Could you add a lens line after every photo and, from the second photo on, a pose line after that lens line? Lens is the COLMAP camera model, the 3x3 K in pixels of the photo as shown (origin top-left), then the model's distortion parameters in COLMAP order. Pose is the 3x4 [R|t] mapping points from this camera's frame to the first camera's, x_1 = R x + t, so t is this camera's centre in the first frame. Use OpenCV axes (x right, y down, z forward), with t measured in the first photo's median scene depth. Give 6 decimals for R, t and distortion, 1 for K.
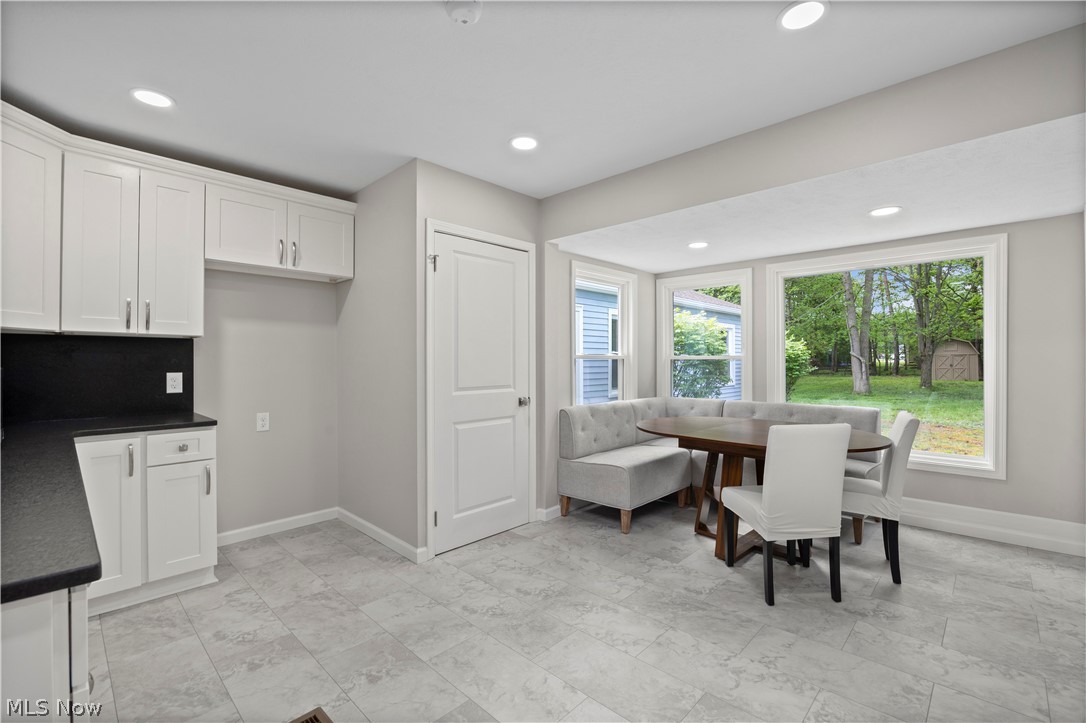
lens RADIAL K [[478.8, 0, 542.1], [0, 478.8, 356.4], [0, 0, 1]] dist [-0.019015, 0.001303]
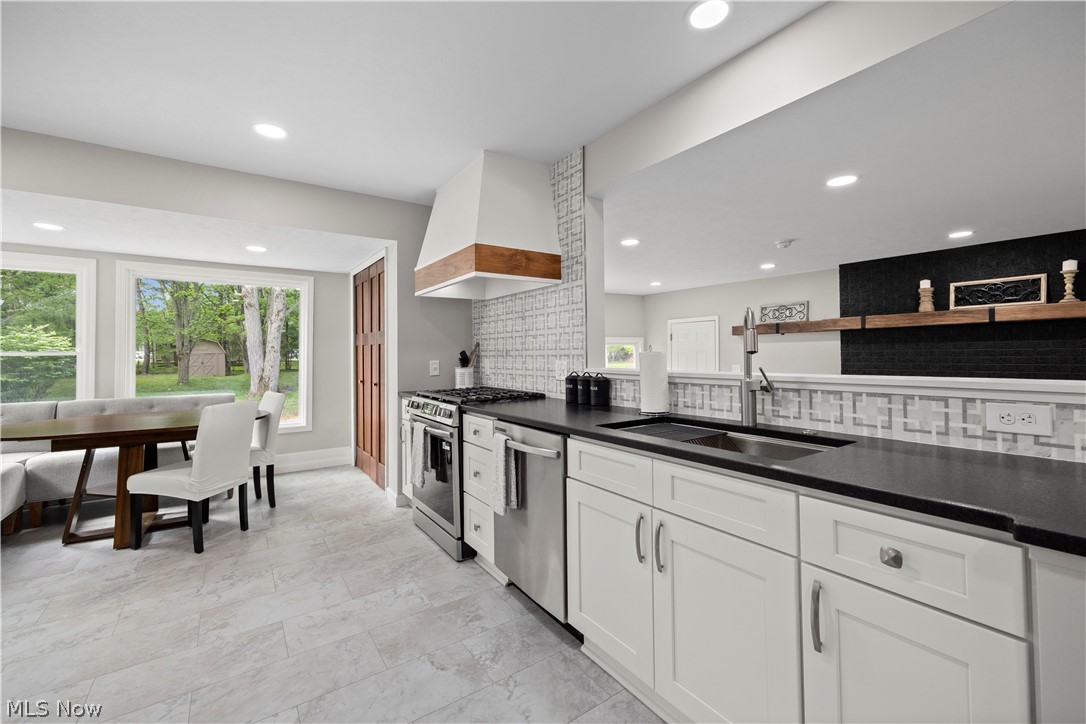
lens RADIAL K [[455.1, 0, 548.6], [0, 455.1, 348.4], [0, 0, 1]] dist [0.008790, -0.000765]
pose [[0.193025, 0.014567, 0.981086, -0.420588], [-0.000768, 0.999892, -0.014695, 0.005517], [-0.981194, 0.002083, 0.193015, -0.101717]]
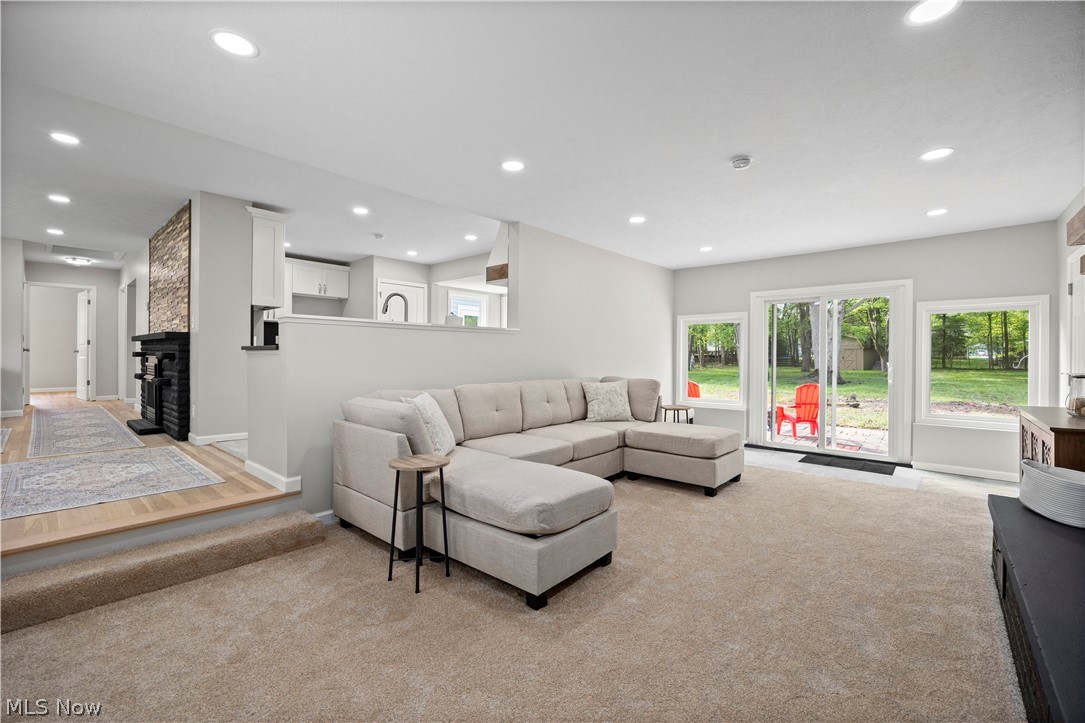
lens RADIAL K [[456.3, 0, 539.9], [0, 456.3, 354.5], [0, 0, 1]] dist [-0.018730, -0.000102]
pose [[0.999124, 0.008101, 0.041063, 0.551987], [-0.008484, 0.999922, 0.009154, 0.101566], [-0.040986, -0.009495, 0.999115, -1.544026]]
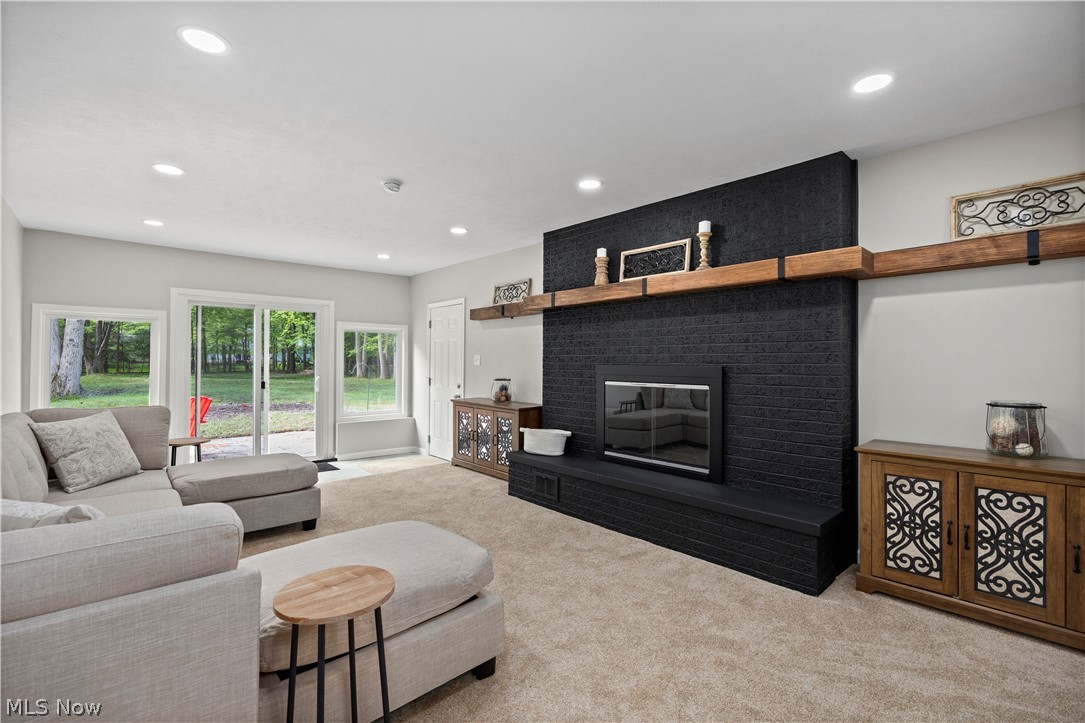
lens RADIAL K [[478.4, 0, 546.6], [0, 478.4, 362.4], [0, 0, 1]] dist [-0.019015, 0.001303]
pose [[0.058899, 0.005454, 0.998249, -0.039810], [-0.017250, 0.999841, -0.004445, 0.085897], [-0.998115, -0.016958, 0.058984, -0.969818]]
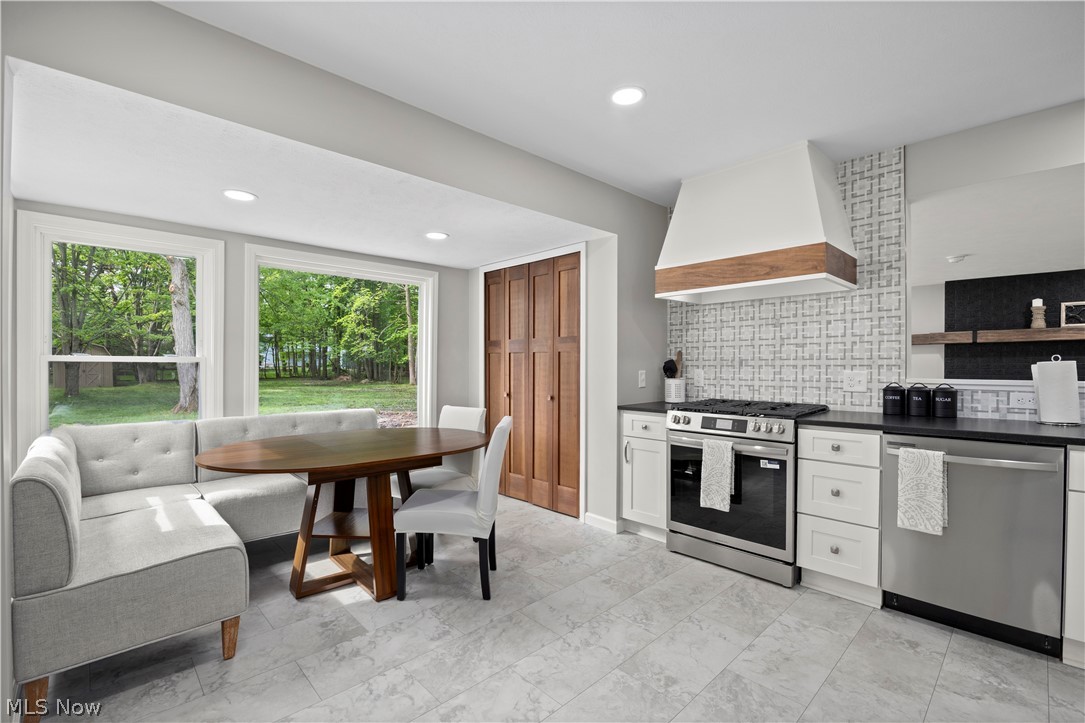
lens RADIAL K [[478.4, 0, 554.8], [0, 478.4, 372.1], [0, 0, 1]] dist [-0.019015, 0.001303]
pose [[0.027539, -0.011279, 0.999557, -0.437951], [-0.007325, 0.999907, 0.011484, 0.013169], [-0.999594, -0.007638, 0.027454, 0.664553]]
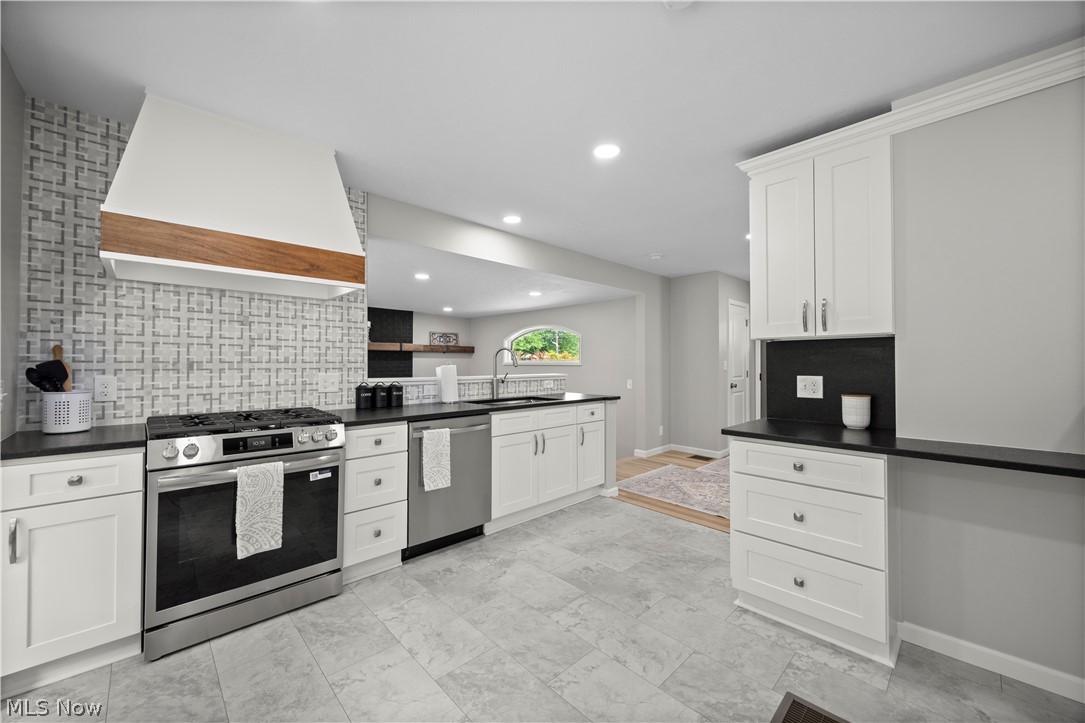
lens RADIAL K [[415.5, 0, 540.4], [0, 415.5, 358.6], [0, 0, 1]] dist [-0.008594, 0.000647]
pose [[-0.999189, 0.002218, 0.040194, 0.044897], [0.001360, 0.999771, -0.021344, 0.004557], [-0.040232, -0.021272, -0.998964, 1.000719]]
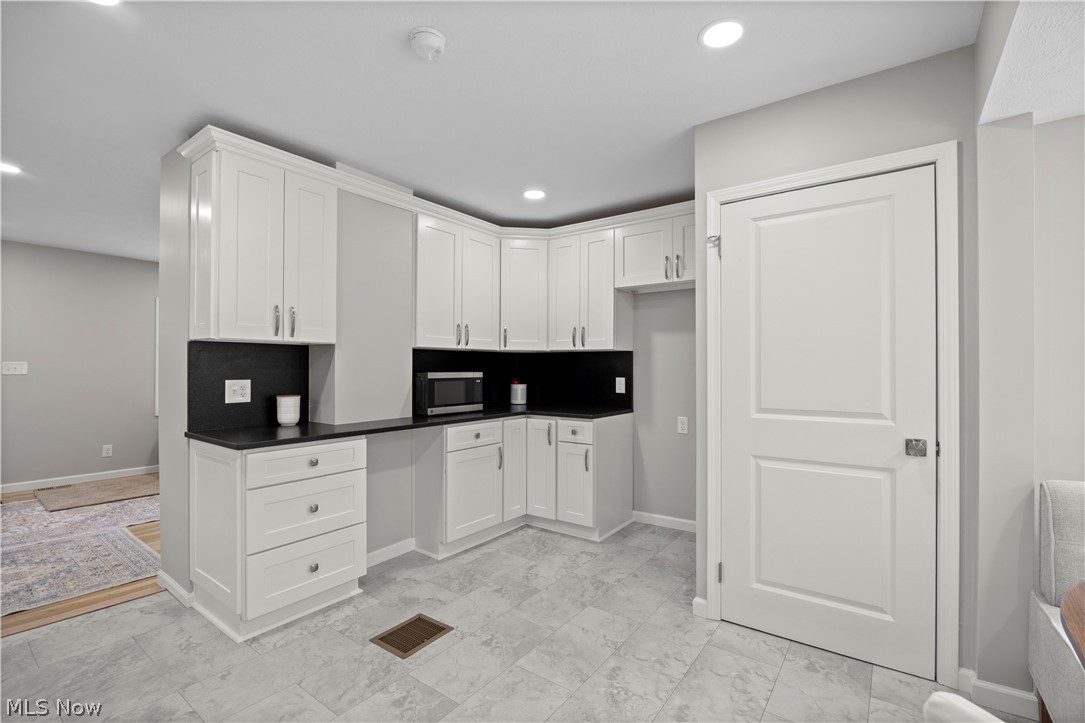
lens RADIAL K [[478.4, 0, 540.2], [0, 478.4, 364.8], [0, 0, 1]] dist [-0.019015, 0.001303]
pose [[0.129331, -0.003222, -0.991596, 0.516309], [0.007364, 0.999970, -0.002289, -0.000233], [0.991574, -0.007006, 0.129351, 0.615969]]
